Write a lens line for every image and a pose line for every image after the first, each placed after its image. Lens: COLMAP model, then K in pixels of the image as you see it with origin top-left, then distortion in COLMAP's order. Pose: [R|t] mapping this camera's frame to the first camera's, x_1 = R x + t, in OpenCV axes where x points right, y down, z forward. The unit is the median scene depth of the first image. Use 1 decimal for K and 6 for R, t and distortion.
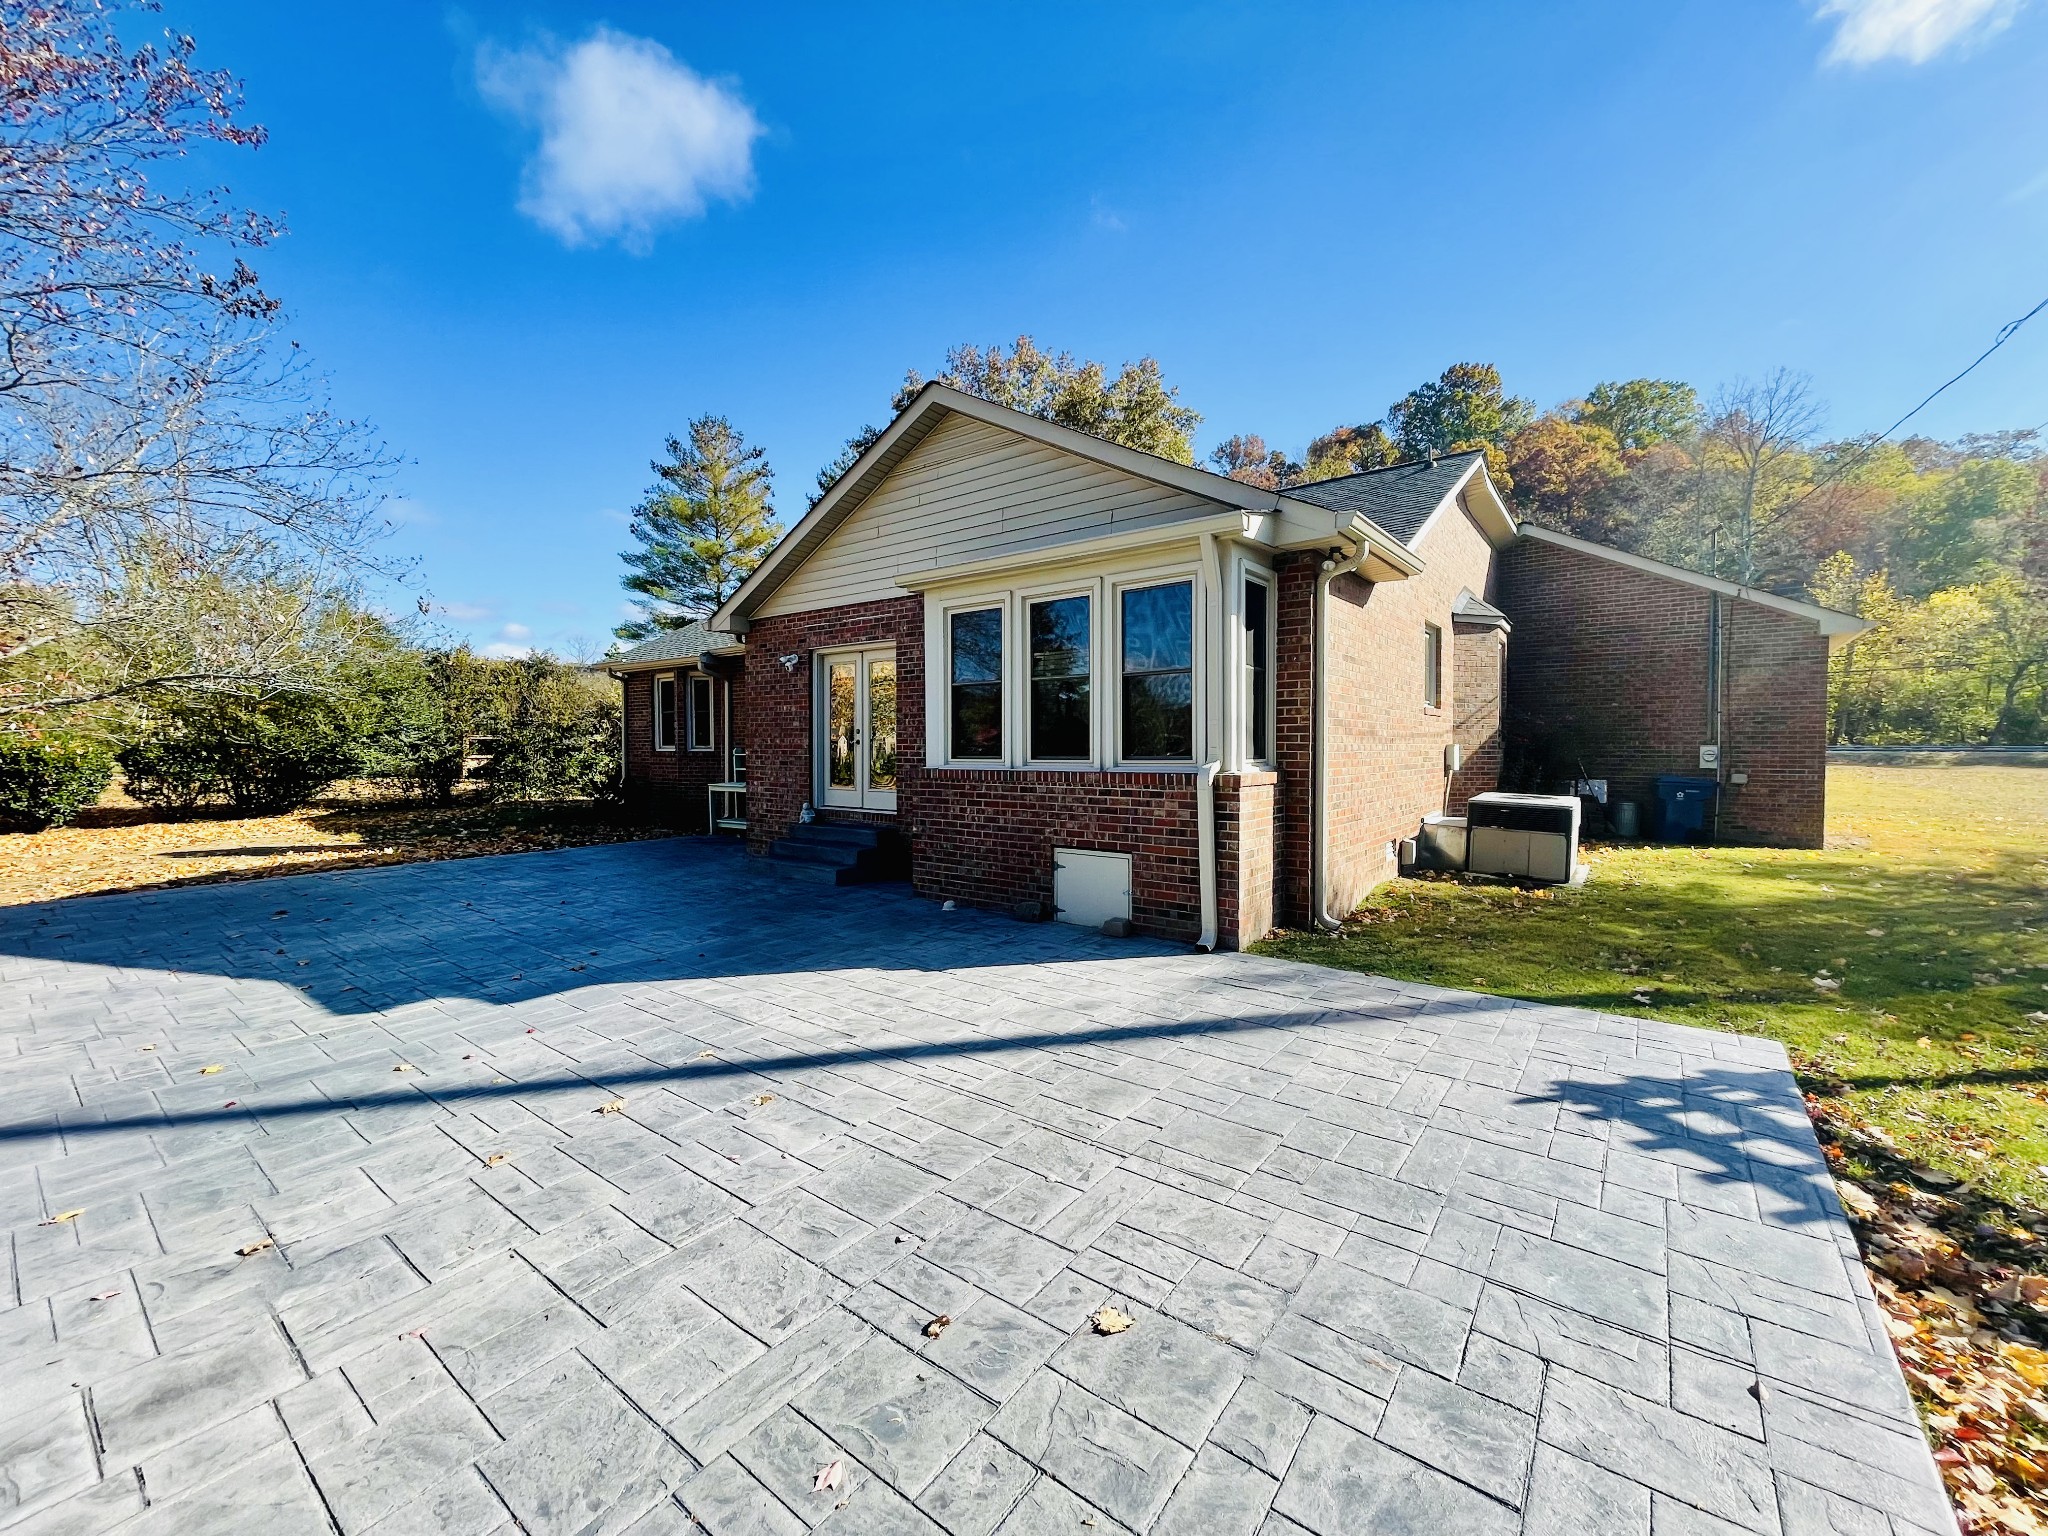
lens RADIAL K [[820.8, 0, 1013.3], [0, 820.8, 766.3], [0, 0, 1]] dist [-0.000142, -0.000298]
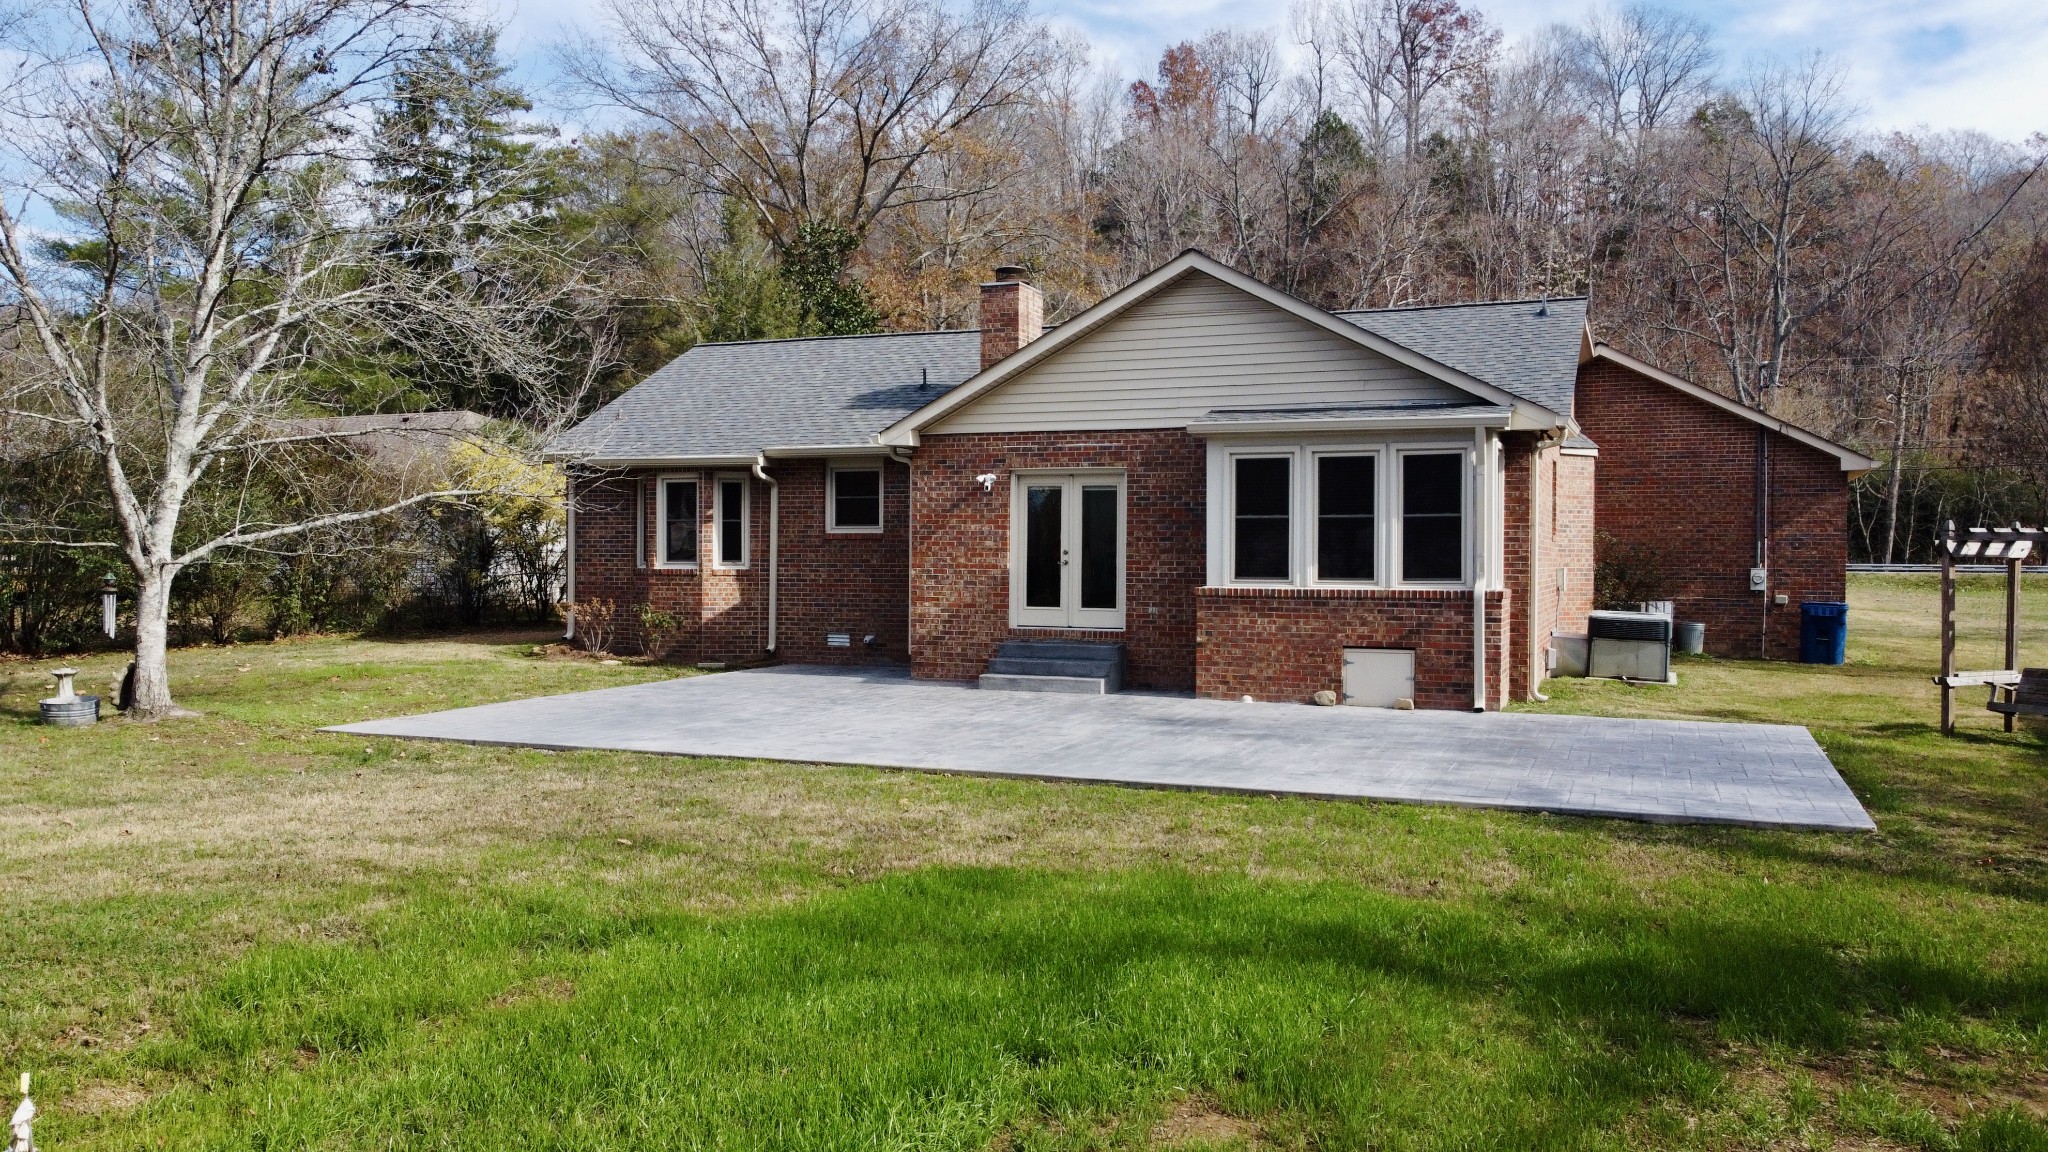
lens RADIAL K [[1510.0, 0, 1024.0], [0, 1510.0, 576.0], [0, 0, 1]] dist [-0.002902, 0.004177]
pose [[0.965189, 0.003591, 0.261528, -0.960575], [-0.000762, 0.999940, -0.010919, 0.010090], [-0.261551, 0.010340, 0.965134, -1.057599]]
